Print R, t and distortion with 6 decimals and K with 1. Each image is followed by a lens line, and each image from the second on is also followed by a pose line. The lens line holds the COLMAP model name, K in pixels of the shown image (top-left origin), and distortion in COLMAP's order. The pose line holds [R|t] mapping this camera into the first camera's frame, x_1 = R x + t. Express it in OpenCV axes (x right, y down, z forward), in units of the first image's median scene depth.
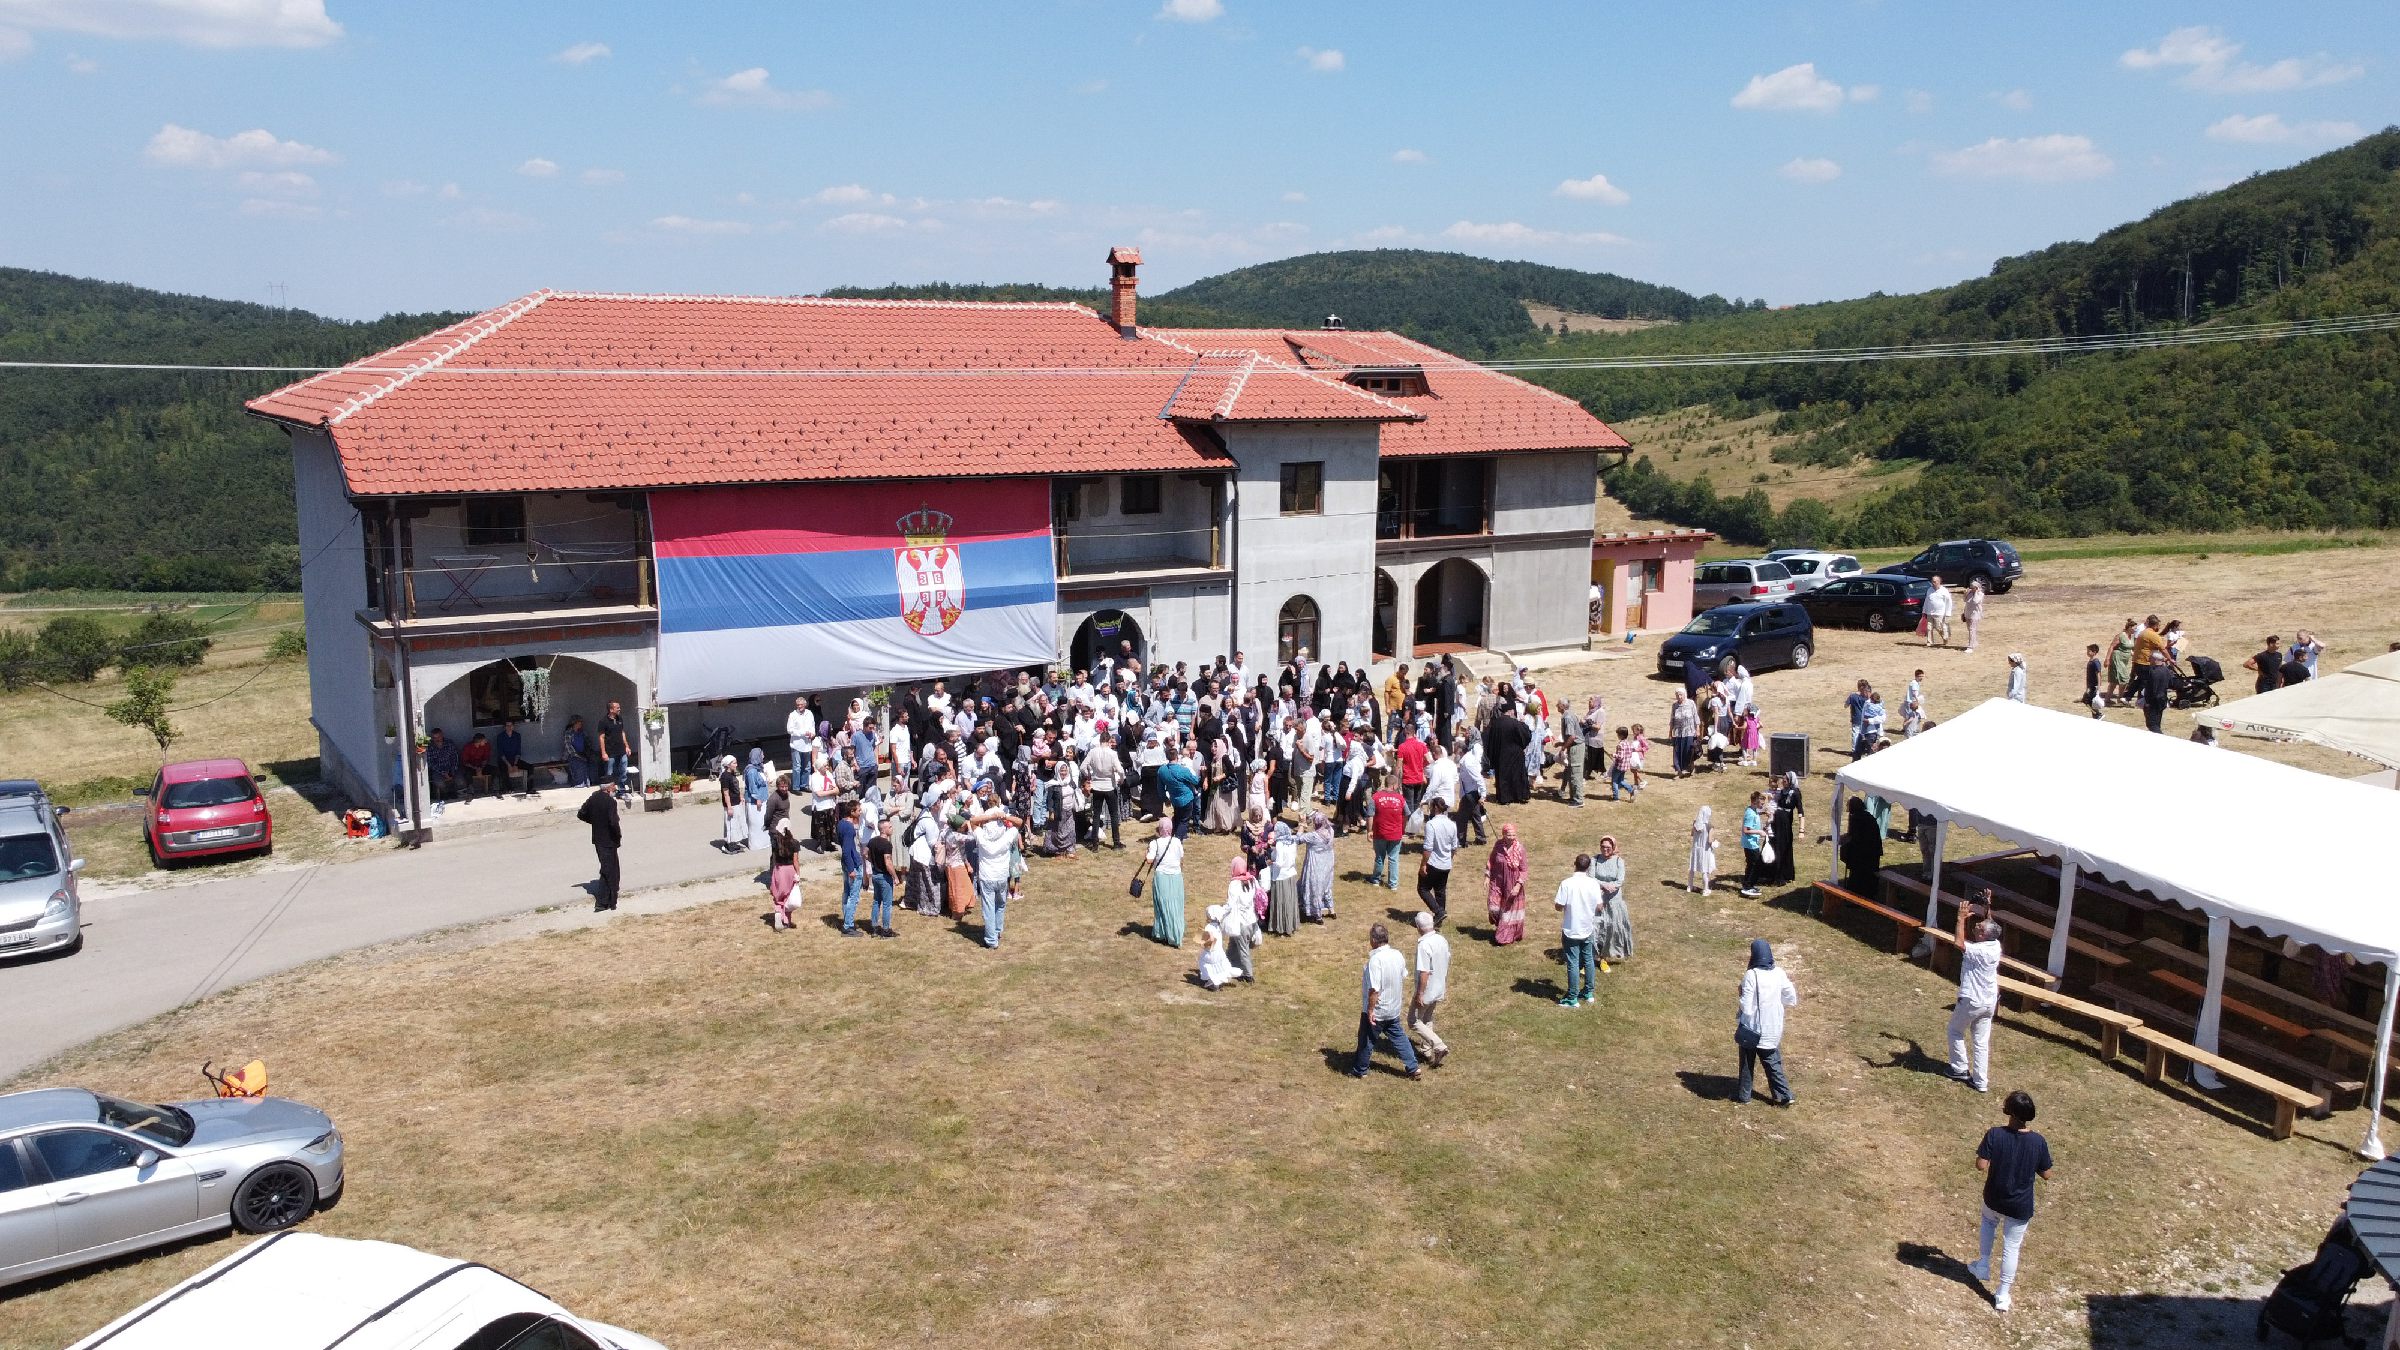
lens RADIAL K [[1826.6, 0, 1210.5], [0, 1826.6, 674.1], [0, 0, 1]] dist [0.001777, -0.006108]
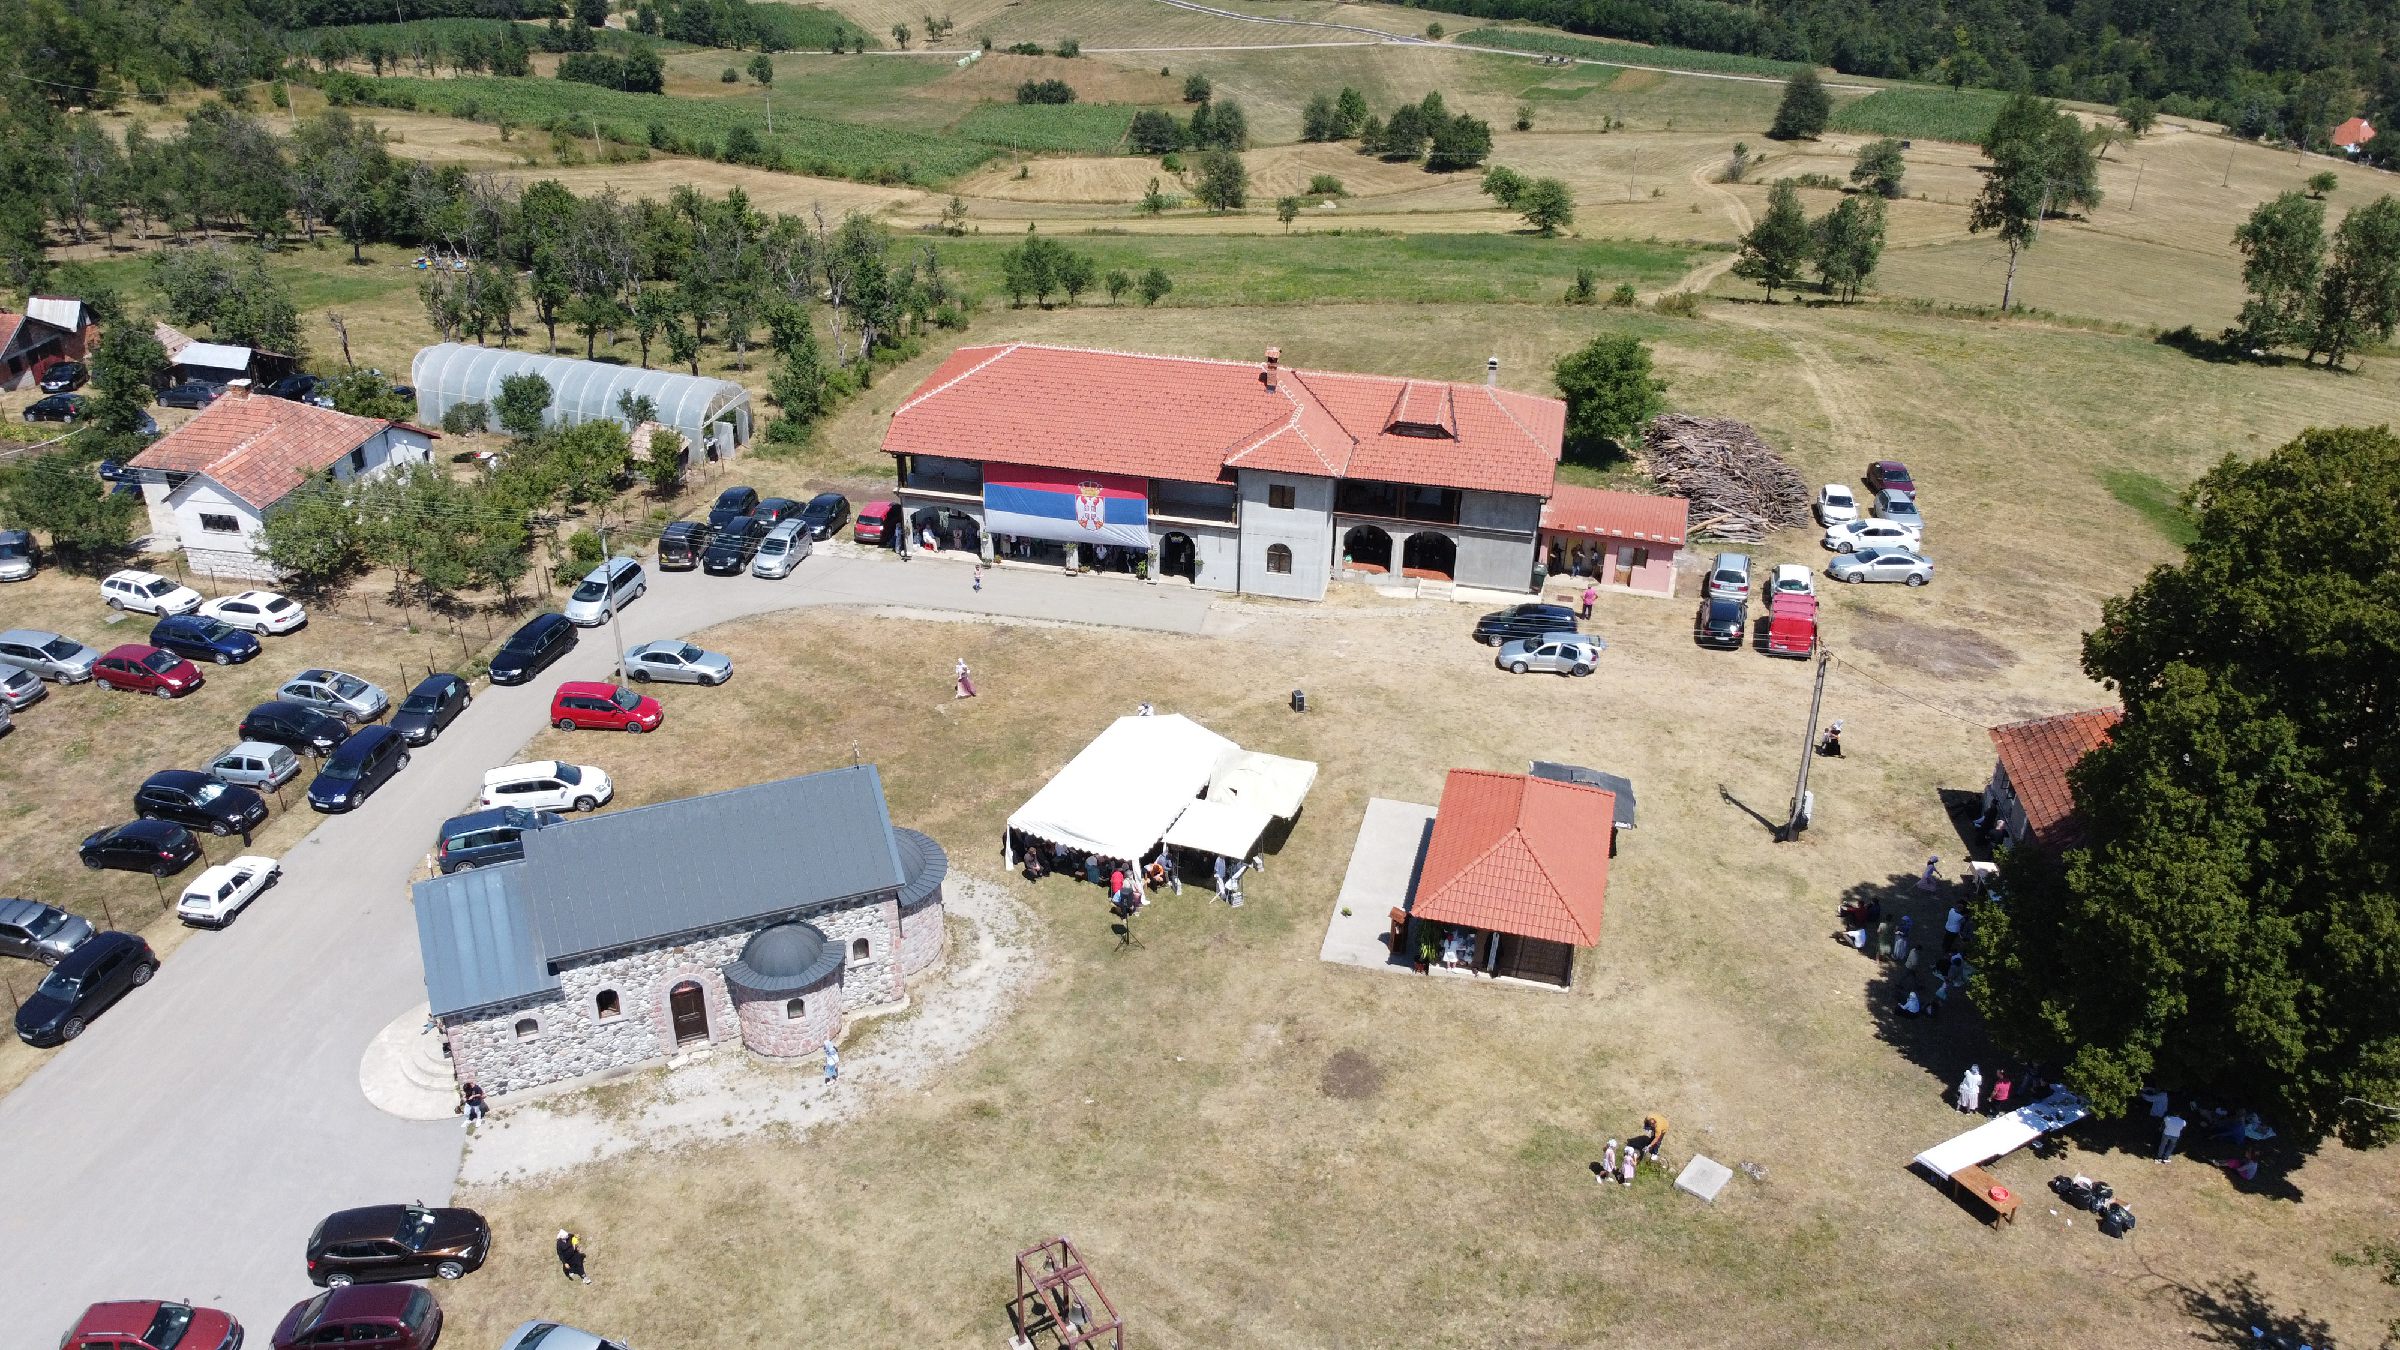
lens RADIAL K [[1826.6, 0, 1193.2], [0, 1826.6, 671.1], [0, 0, 1]] dist [0.001777, -0.006108]
pose [[0.689106, 0.355335, -0.631562, 1.452209], [-0.135212, 0.919270, 0.369676, -0.719011], [0.711935, -0.169351, 0.681520, -0.568318]]
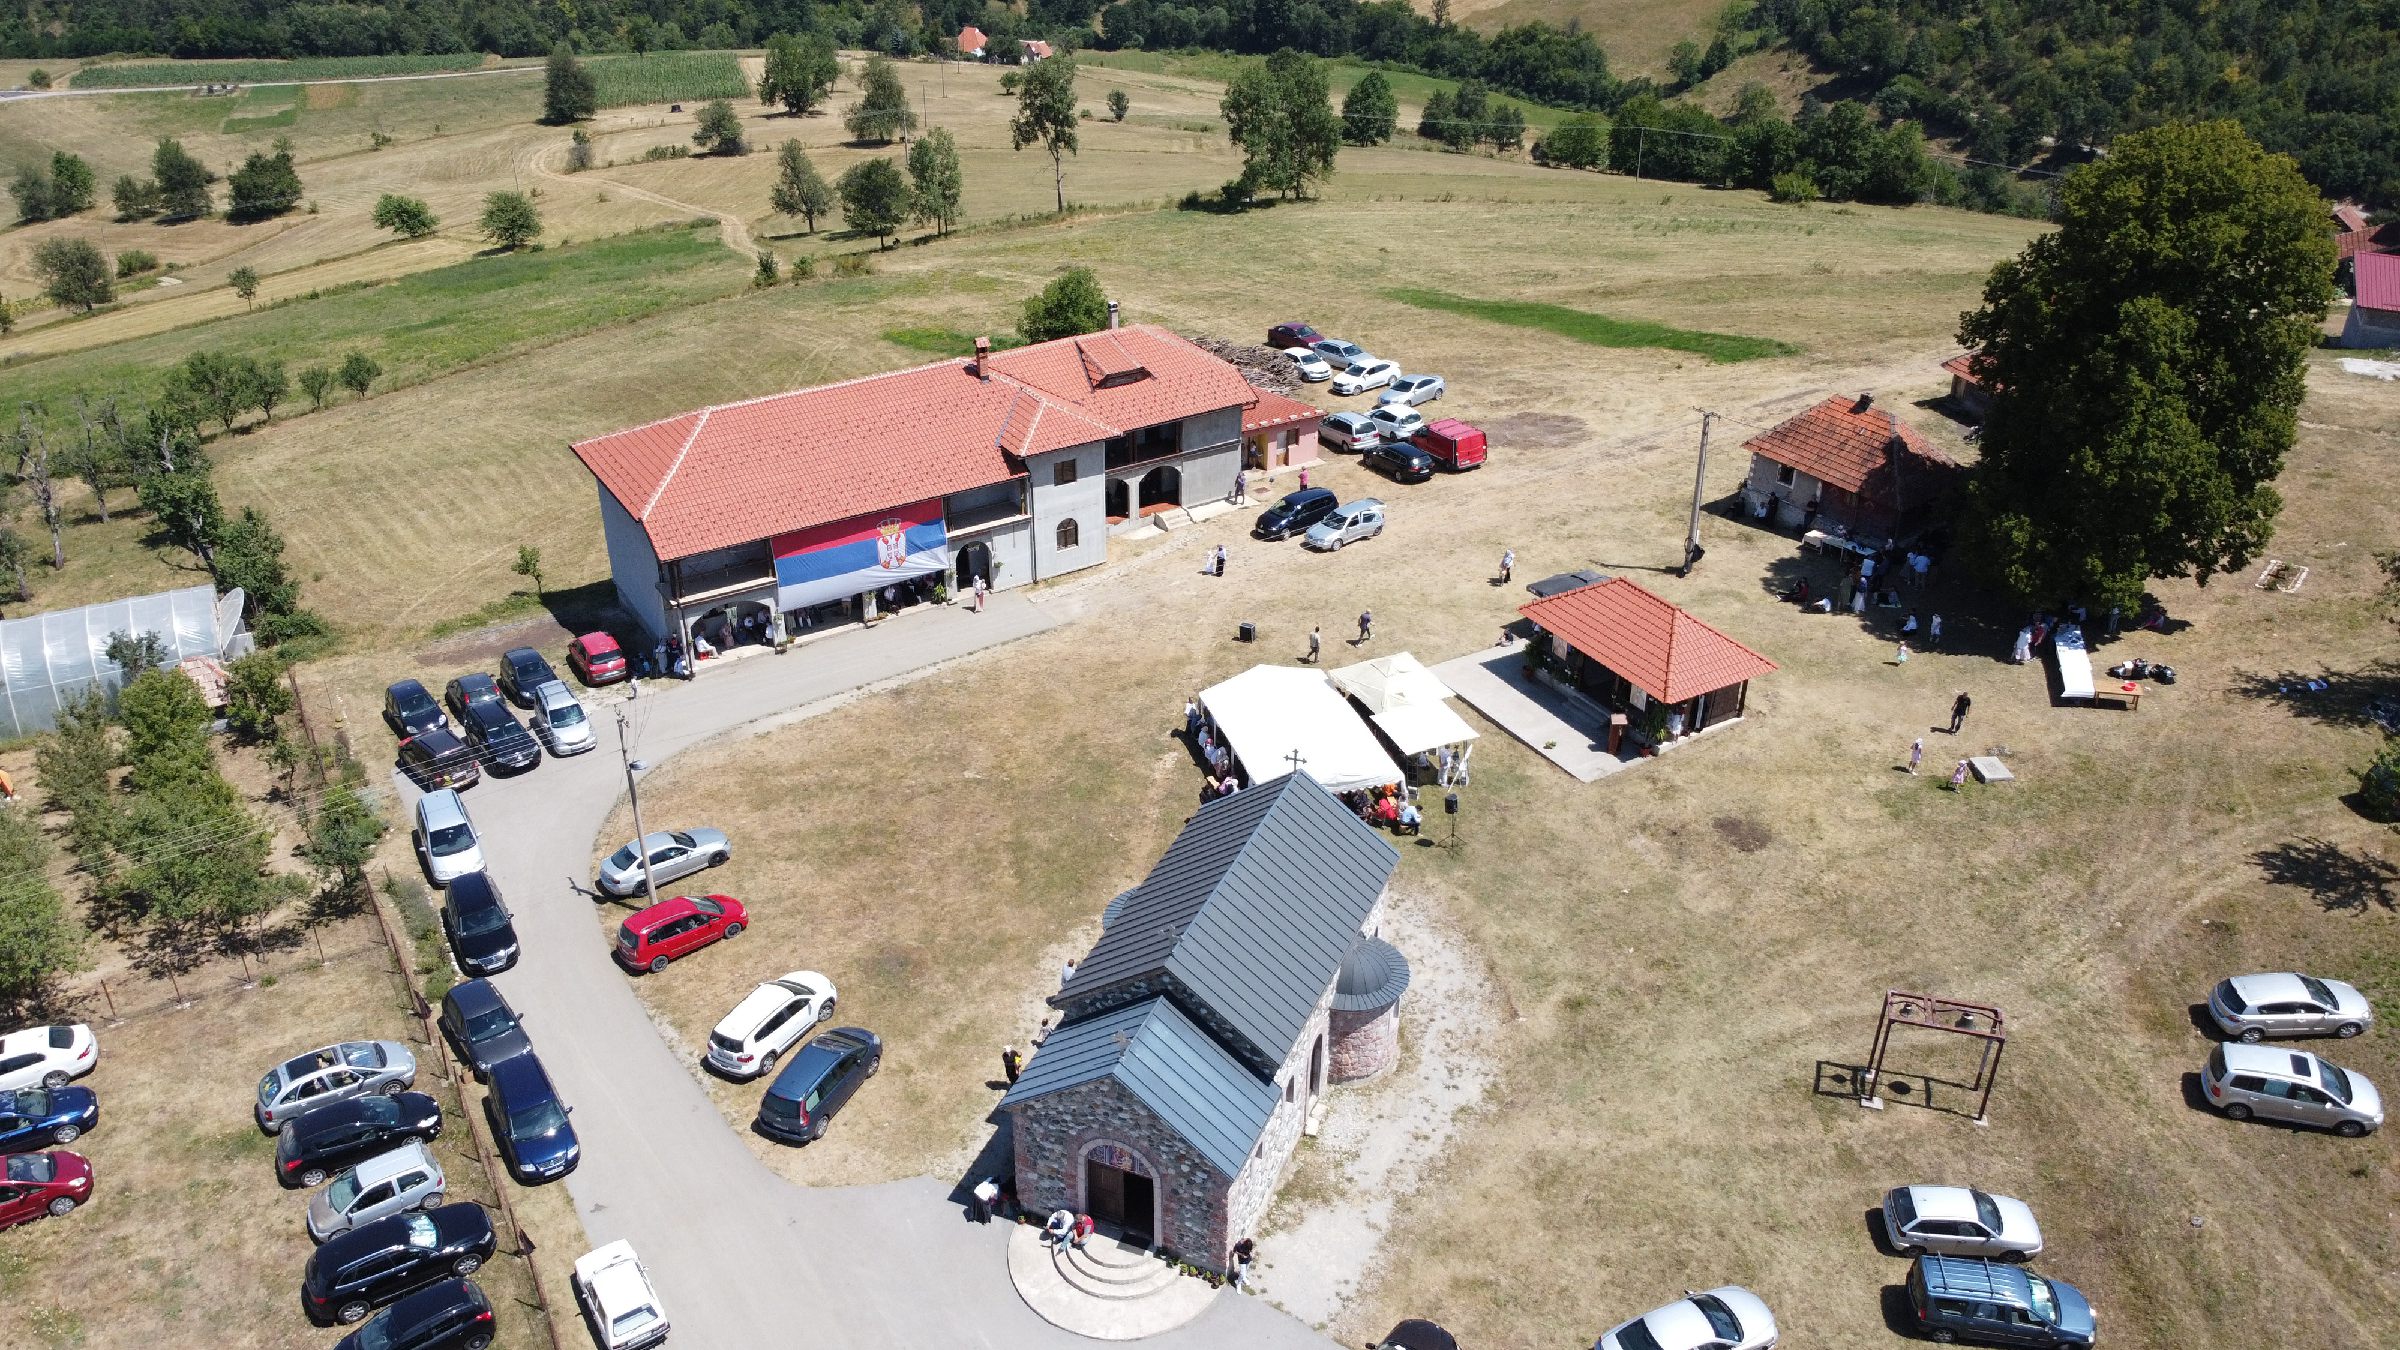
lens RADIAL K [[1826.6, 0, 1199.0], [0, 1826.6, 662.2], [0, 0, 1]] dist [0.001777, -0.006108]
pose [[0.999772, 0.009847, -0.018926, 0.260197], [-0.003190, 0.946144, 0.323730, -0.612948], [0.021094, -0.323595, 0.945960, -1.130569]]
